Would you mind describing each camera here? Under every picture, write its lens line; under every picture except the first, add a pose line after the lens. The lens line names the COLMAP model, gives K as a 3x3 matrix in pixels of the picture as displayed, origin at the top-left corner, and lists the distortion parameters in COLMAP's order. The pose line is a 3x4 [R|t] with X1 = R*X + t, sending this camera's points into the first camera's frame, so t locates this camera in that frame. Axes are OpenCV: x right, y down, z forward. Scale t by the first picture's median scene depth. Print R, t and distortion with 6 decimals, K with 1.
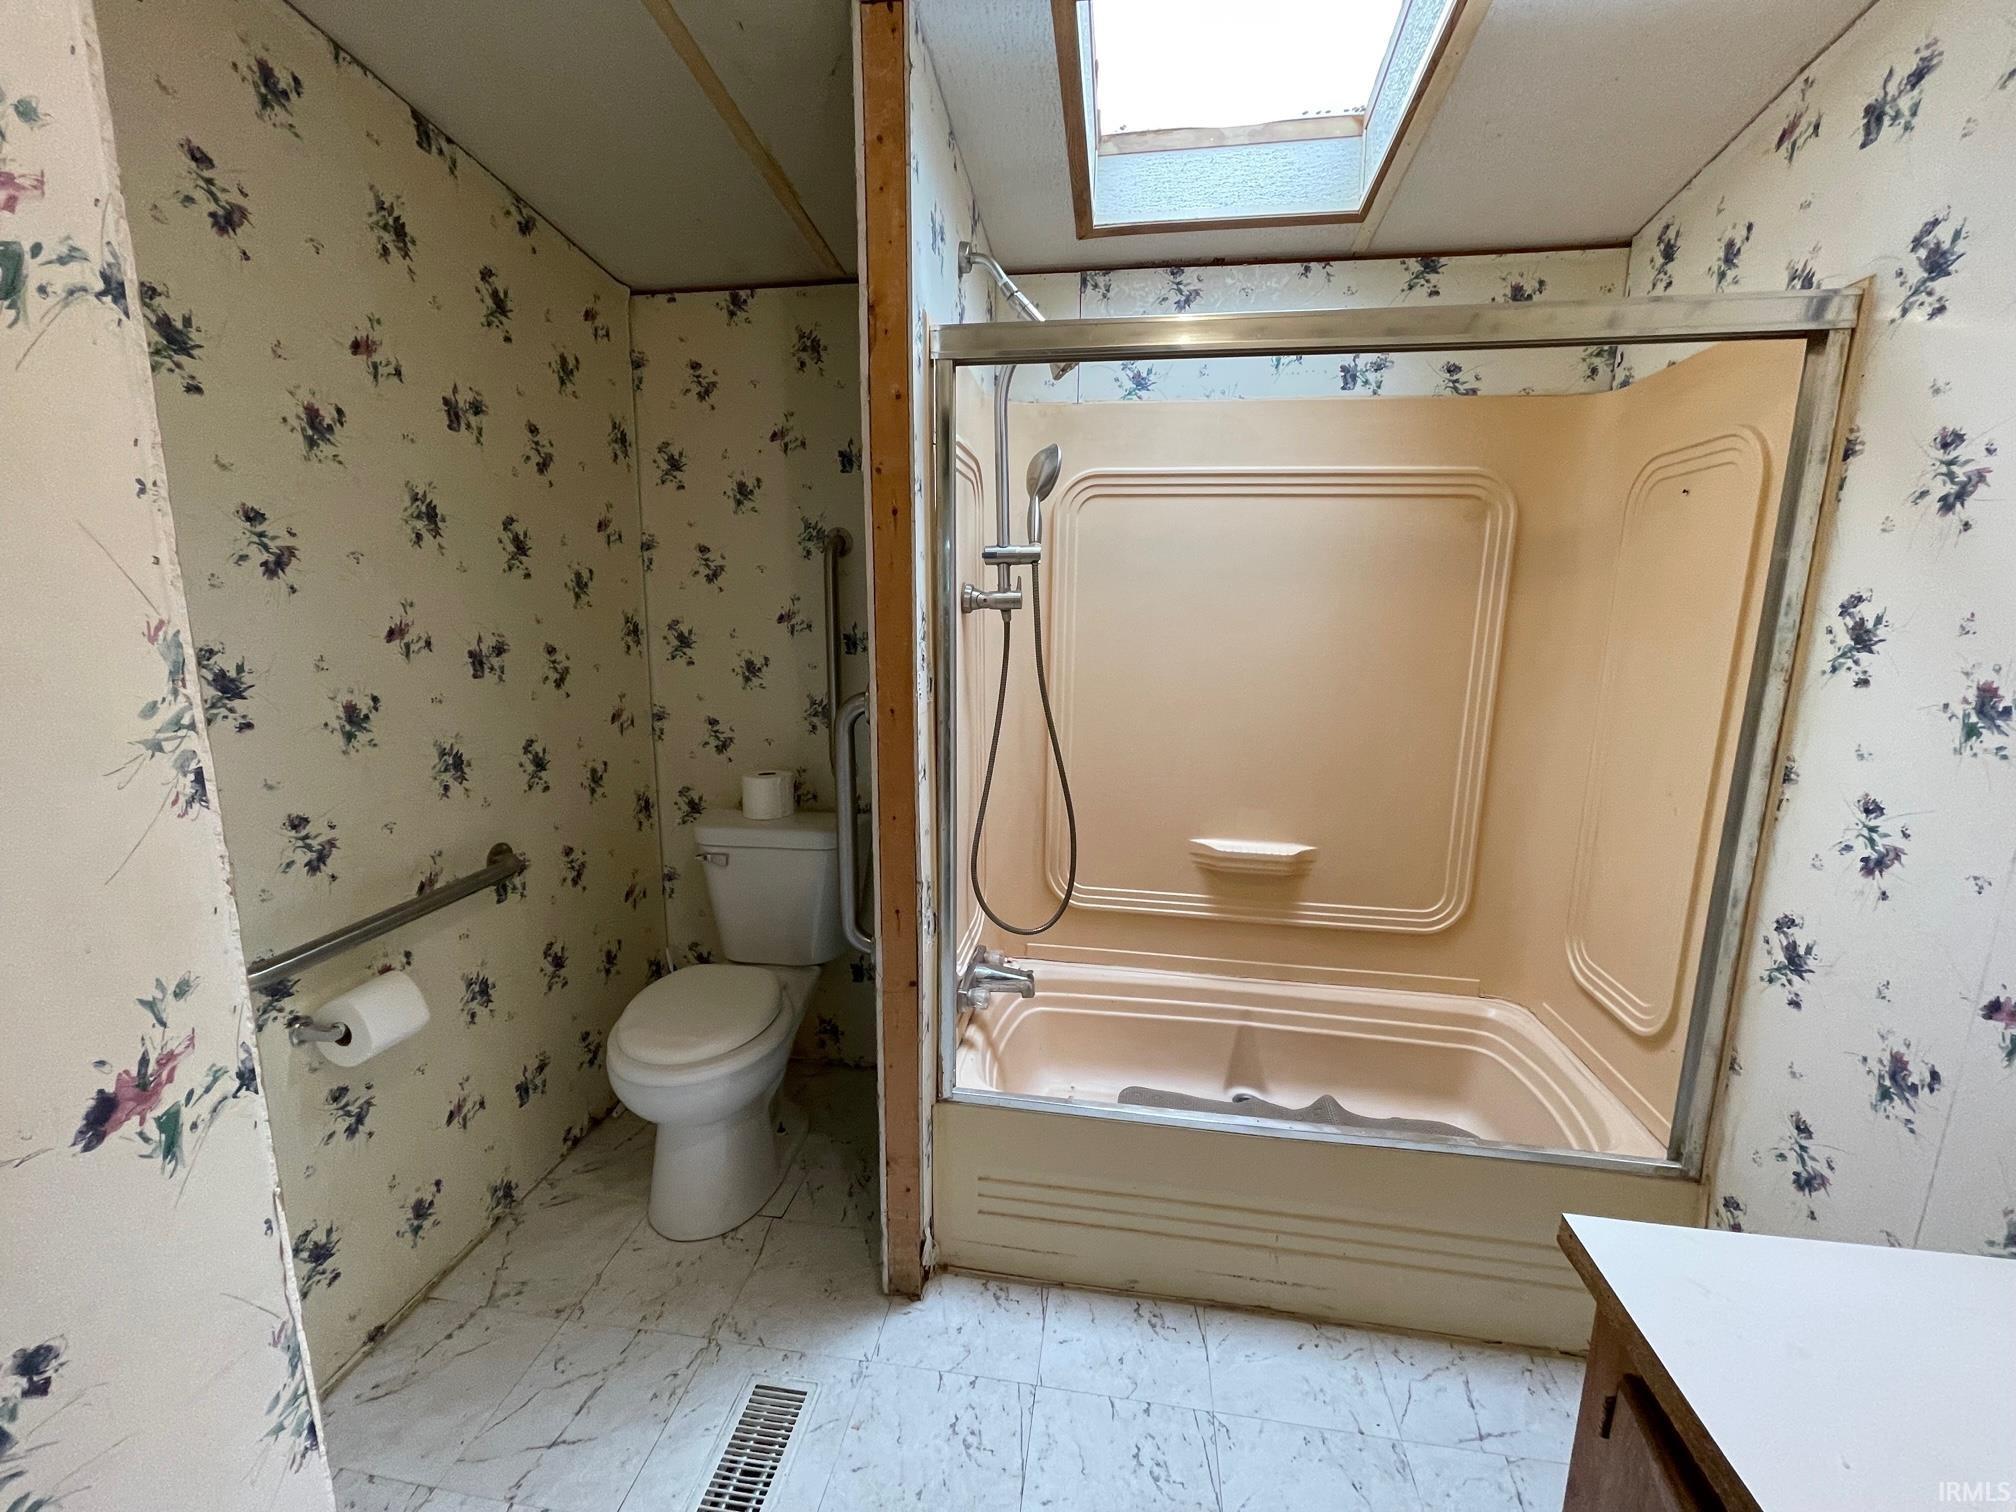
lens RADIAL K [[822.5, 0, 1014.1], [0, 822.5, 747.3], [0, 0, 1]] dist [-0.007800, 0.000026]
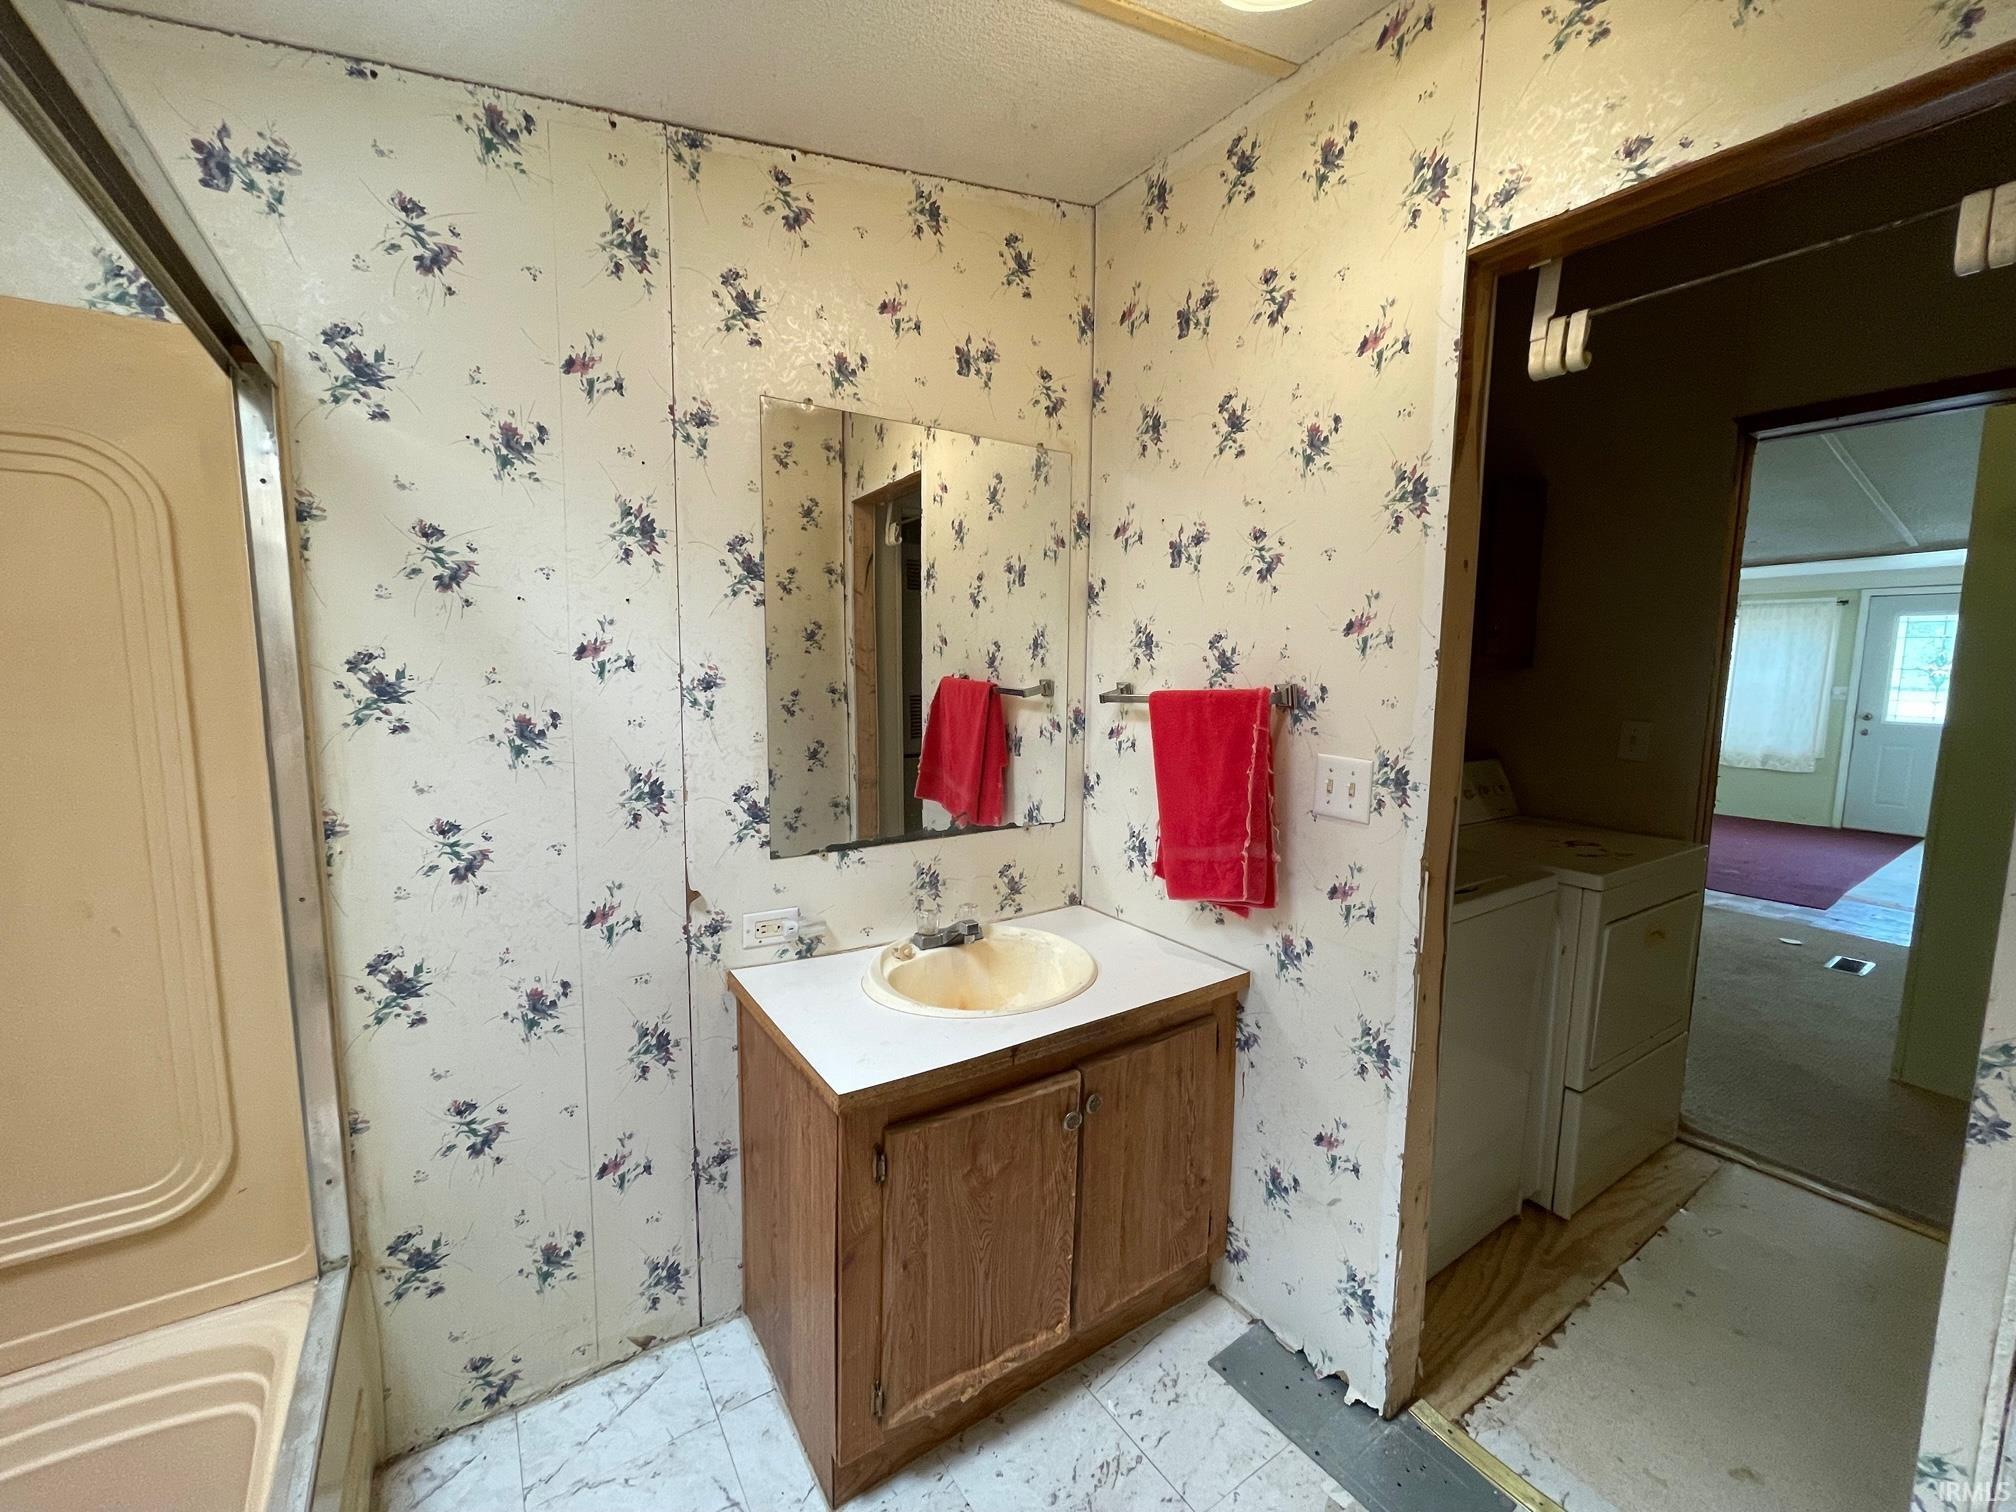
lens RADIAL K [[822.5, 0, 1014.1], [0, 822.5, 747.3], [0, 0, 1]] dist [-0.007800, 0.000026]
pose [[-0.679767, -0.103859, 0.726038, -0.350350], [0.104410, 0.966137, 0.235960, -0.218586], [-0.725959, 0.236203, -0.645904, 1.042965]]
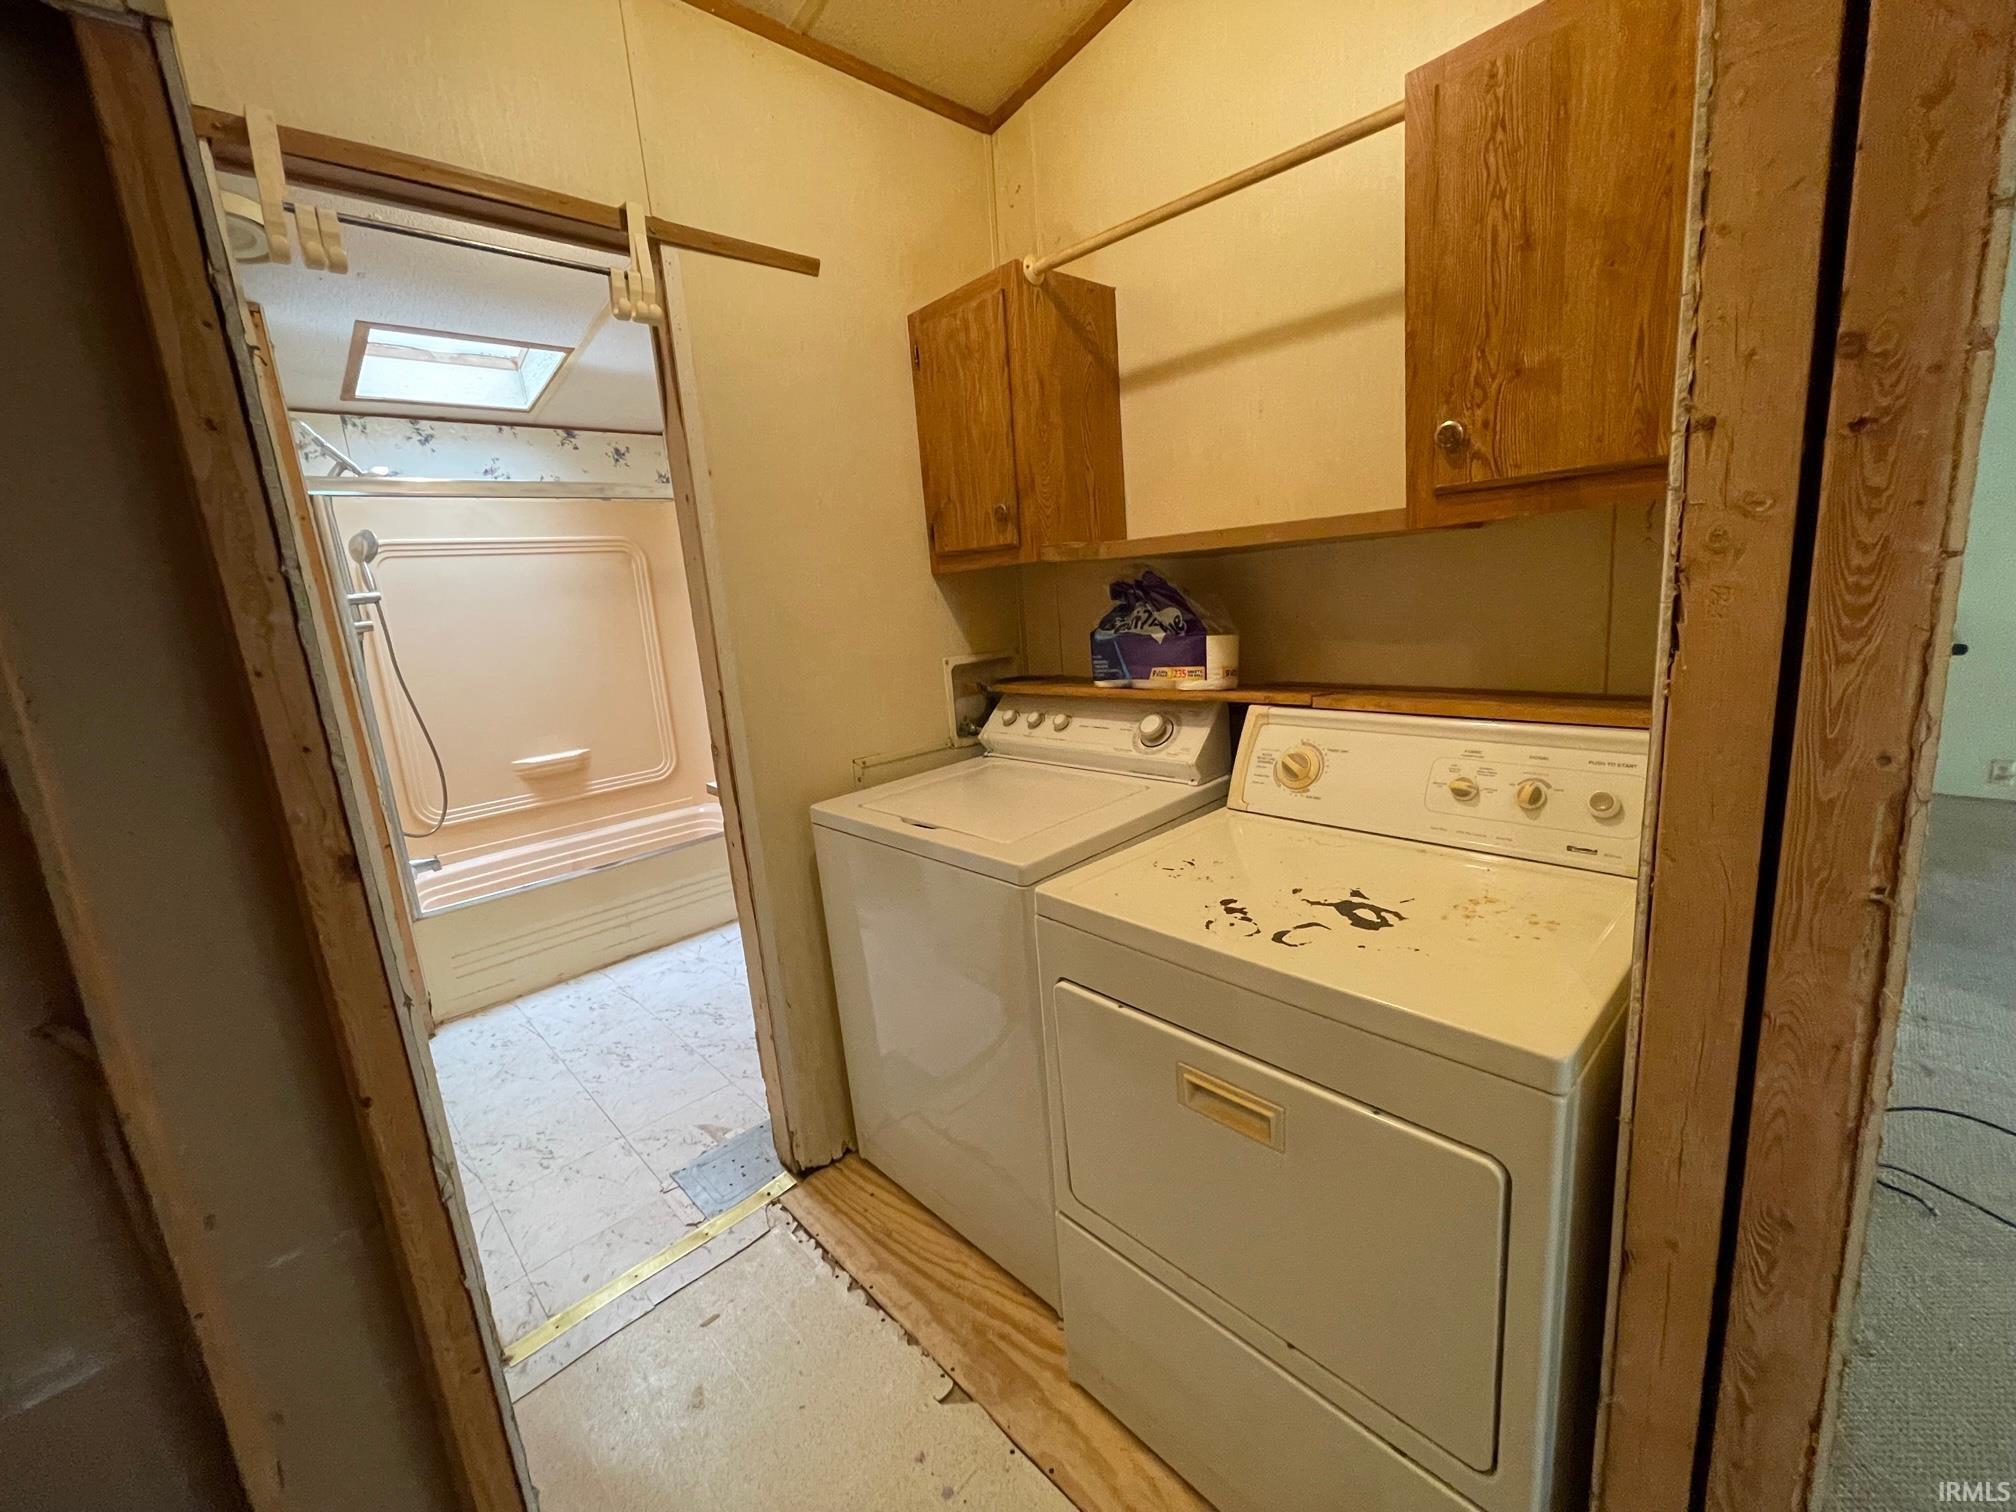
lens RADIAL K [[822.5, 0, 1014.1], [0, 822.5, 747.3], [0, 0, 1]] dist [-0.007800, 0.000026]
pose [[0.602958, -0.215265, 0.768181, -0.736469], [0.222480, 0.970078, 0.097214, 0.254924], [-0.766122, 0.112289, 0.632809, -1.375537]]
